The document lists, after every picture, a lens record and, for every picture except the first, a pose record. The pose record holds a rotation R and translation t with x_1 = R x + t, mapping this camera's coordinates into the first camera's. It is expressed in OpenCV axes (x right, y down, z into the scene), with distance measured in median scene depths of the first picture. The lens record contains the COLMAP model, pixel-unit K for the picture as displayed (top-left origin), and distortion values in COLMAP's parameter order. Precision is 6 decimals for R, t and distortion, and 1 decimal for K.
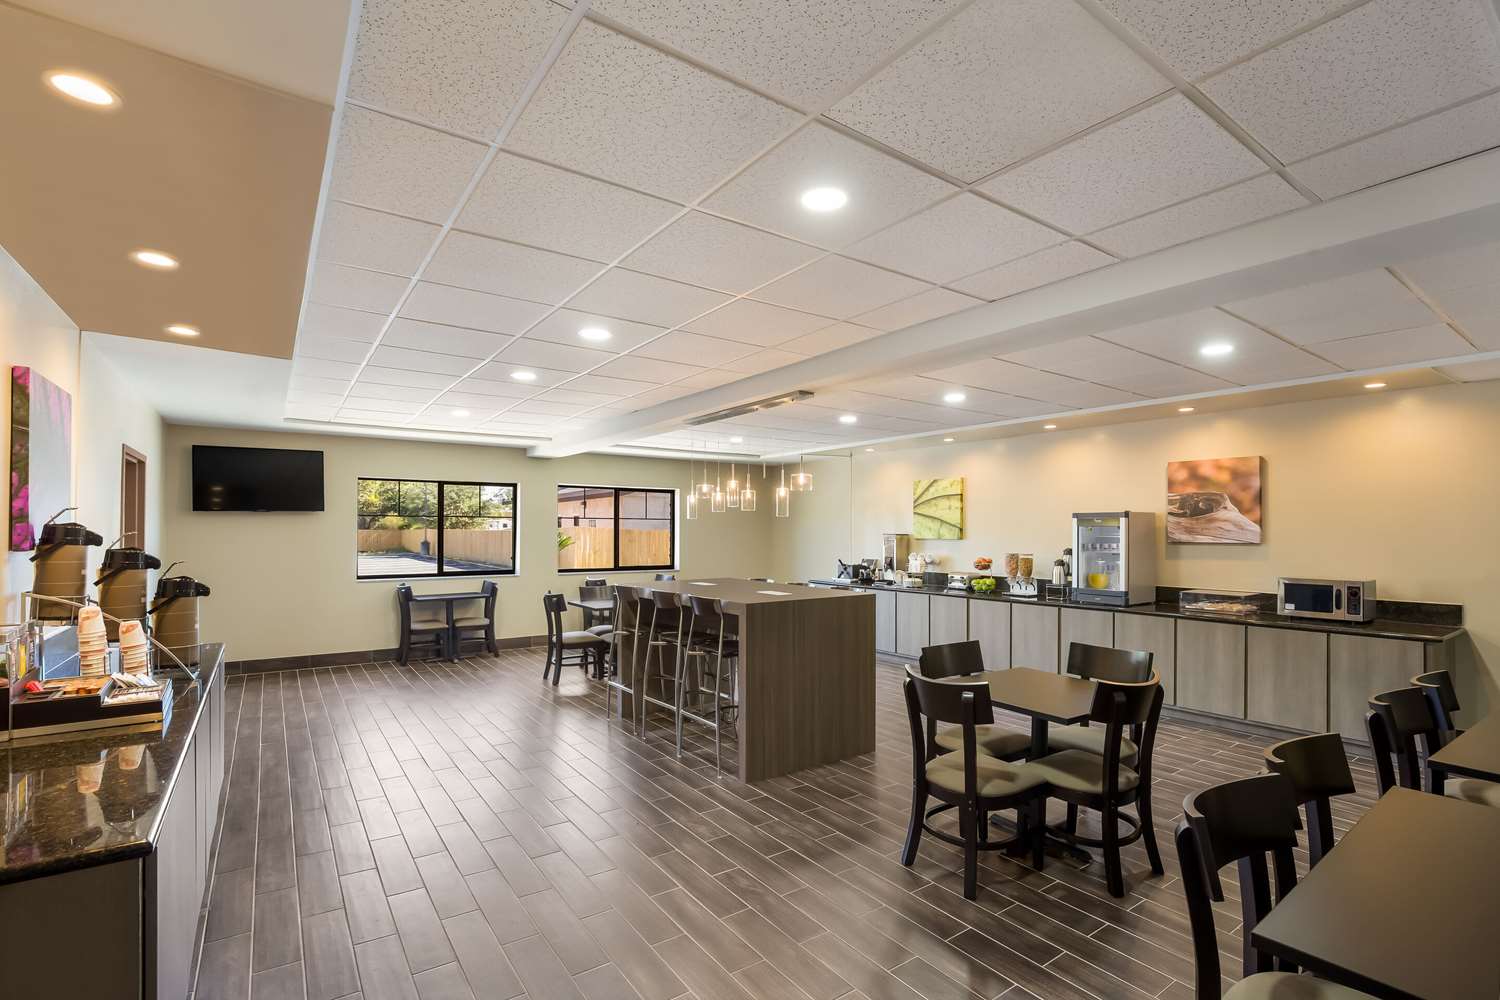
lens RADIAL K [[678.4, 0, 755.1], [0, 678.4, 529.5], [0, 0, 1]] dist [-0.002423, -0.000208]
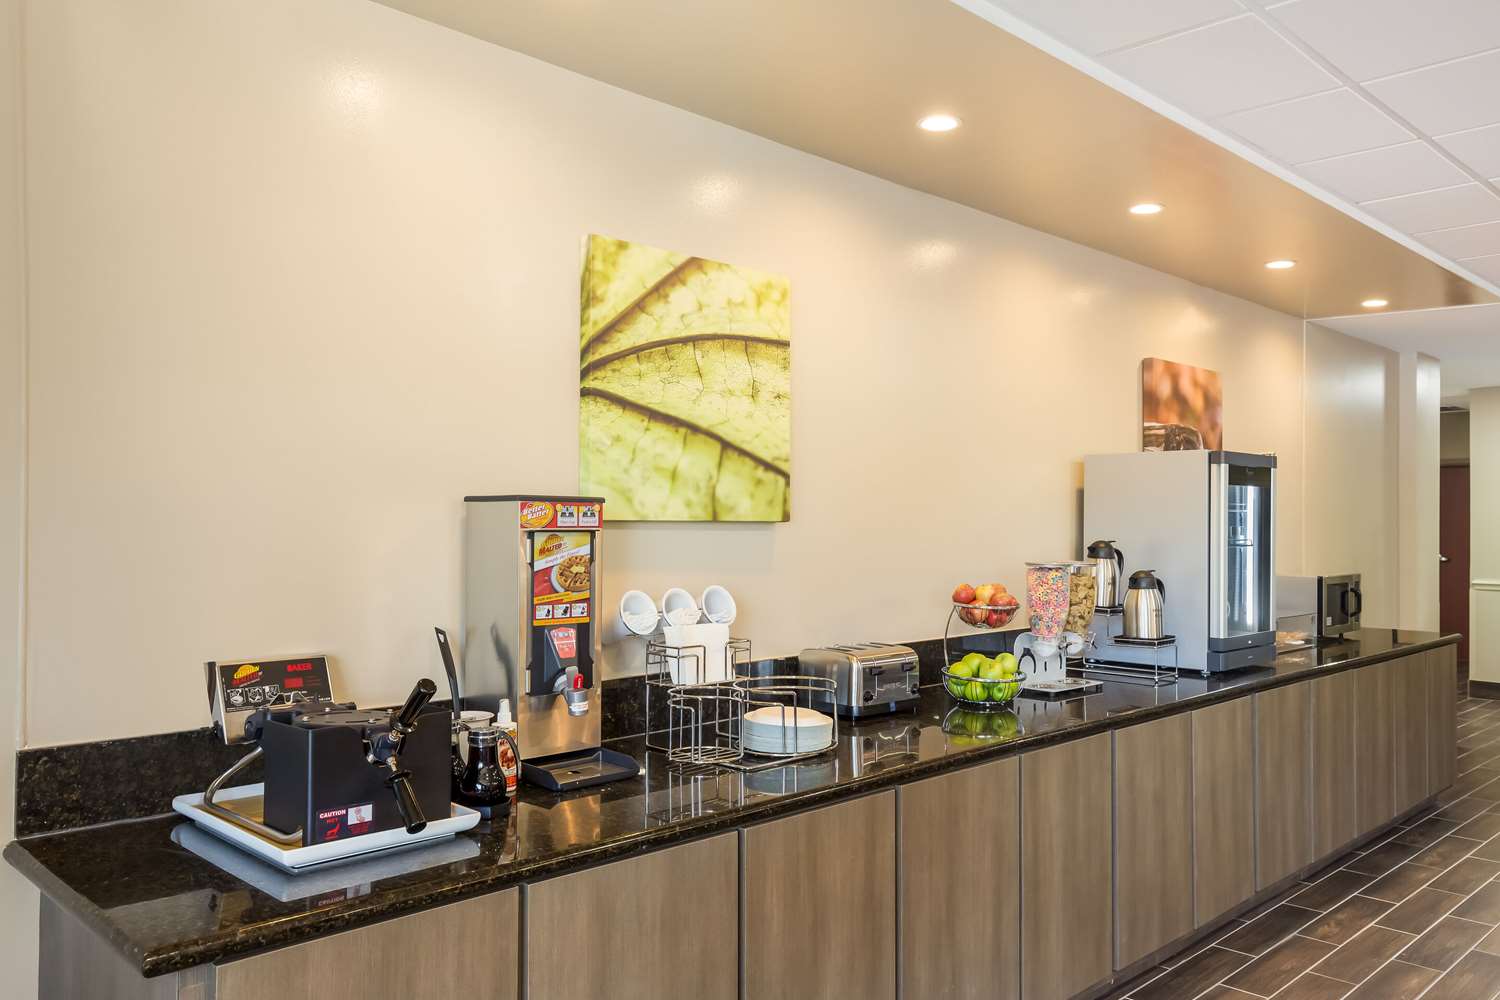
lens RADIAL K [[1134.1, 0, 750.0], [0, 1134.1, 500.0], [0, 0, 1]] dist [0.031666, 0.001095]
pose [[-0.169578, 0.010494, 0.985461, -0.149607], [-0.008930, 0.999886, -0.012185, 0.015905], [-0.985476, -0.010866, -0.169465, 1.449663]]
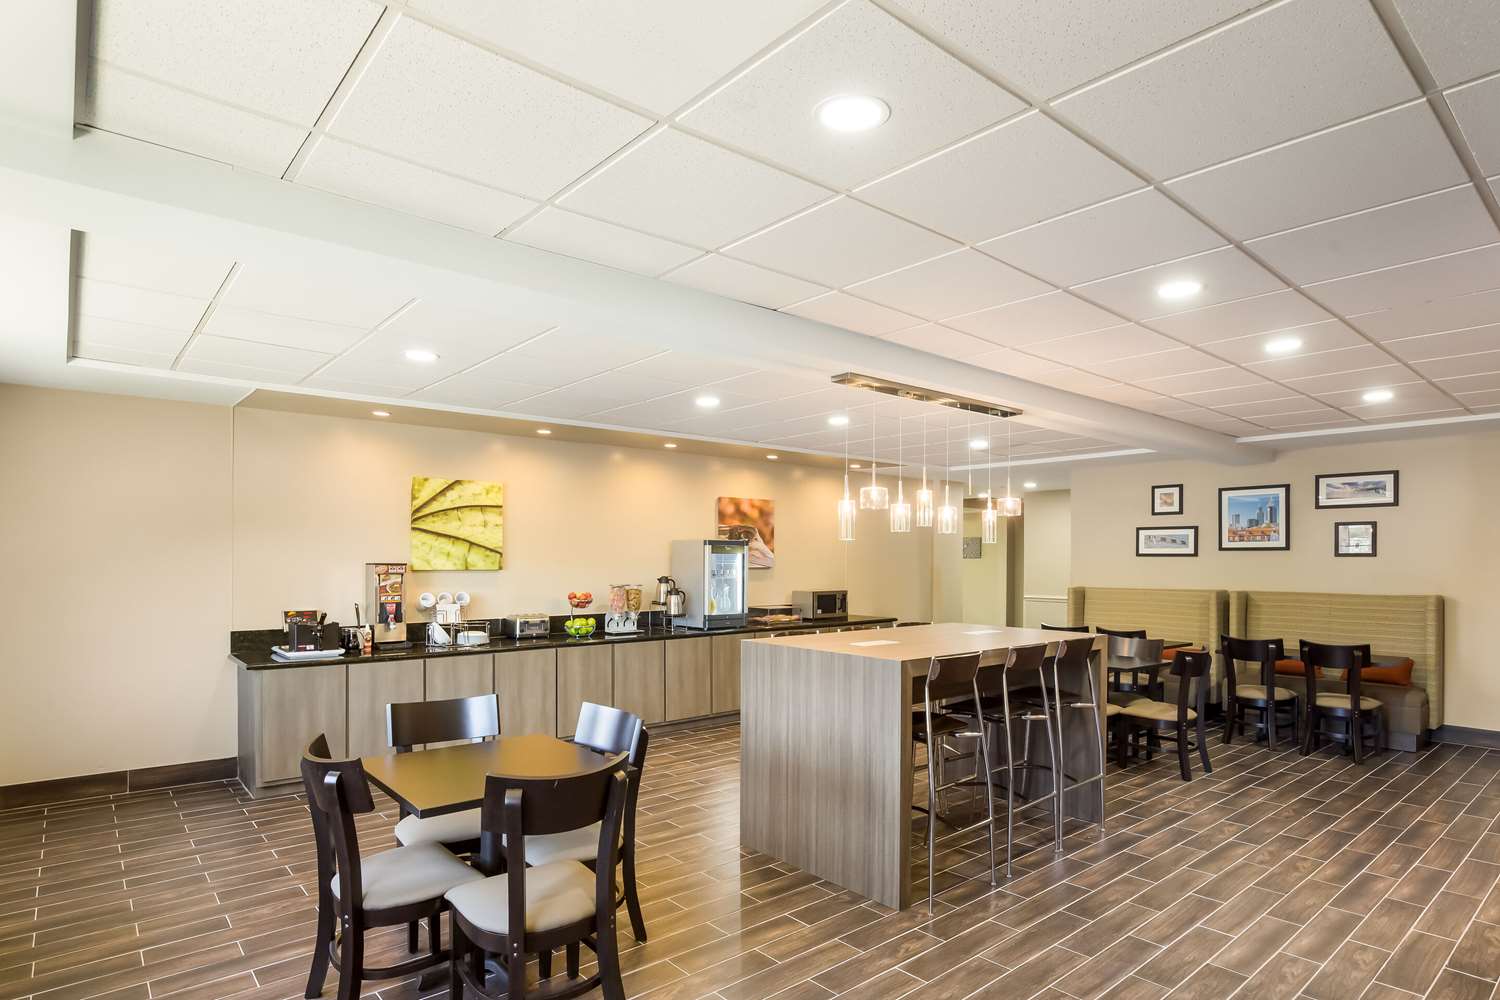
lens RADIAL K [[828.9, 0, 752.8], [0, 828.9, 547.5], [0, 0, 1]] dist [-0.016319, 0.000218]
pose [[-0.087736, 0.009827, 0.996095, -0.777438], [-0.003649, 0.999941, -0.010187, -0.000966], [-0.996137, -0.004529, -0.087695, 1.088197]]
